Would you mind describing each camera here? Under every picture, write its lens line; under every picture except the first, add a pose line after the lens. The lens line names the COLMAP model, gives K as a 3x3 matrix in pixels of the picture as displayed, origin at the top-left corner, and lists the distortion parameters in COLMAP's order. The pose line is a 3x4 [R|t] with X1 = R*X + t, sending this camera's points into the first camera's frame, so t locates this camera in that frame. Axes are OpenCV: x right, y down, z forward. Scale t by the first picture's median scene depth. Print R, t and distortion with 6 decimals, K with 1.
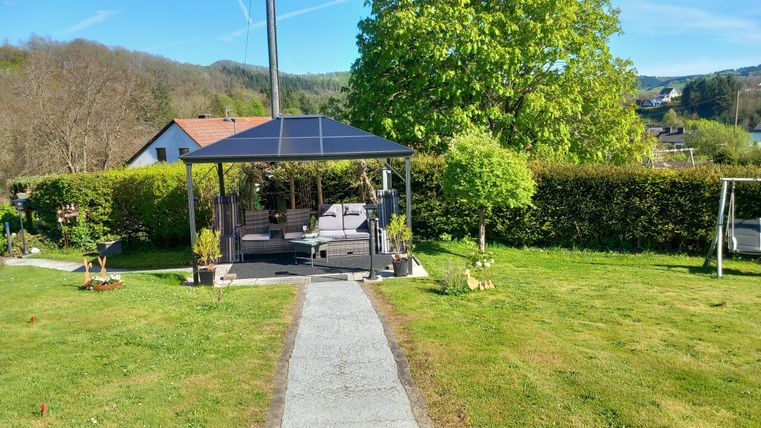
lens RADIAL K [[606.6, 0, 377.3], [0, 606.6, 227.8], [0, 0, 1]] dist [0.062097, -0.097360]
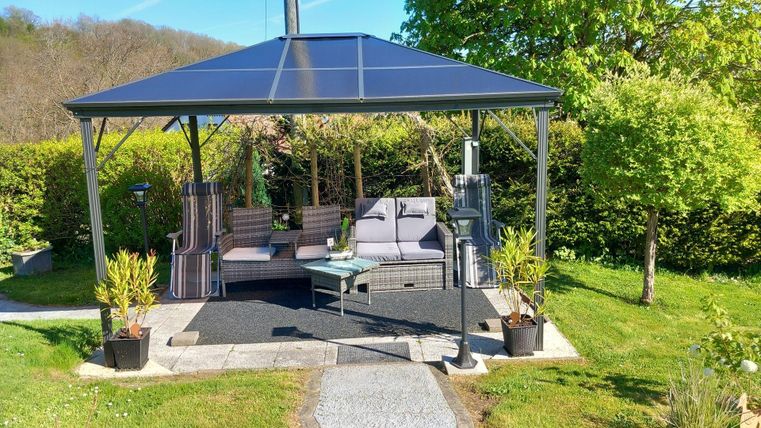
lens RADIAL K [[606.6, 0, 377.9], [0, 606.6, 217.0], [0, 0, 1]] dist [0.062097, -0.097360]
pose [[0.997605, 0.014840, -0.067552, -0.035460], [-0.014019, 0.999822, 0.012613, -0.028358], [0.067727, -0.011635, 0.997636, 0.412822]]
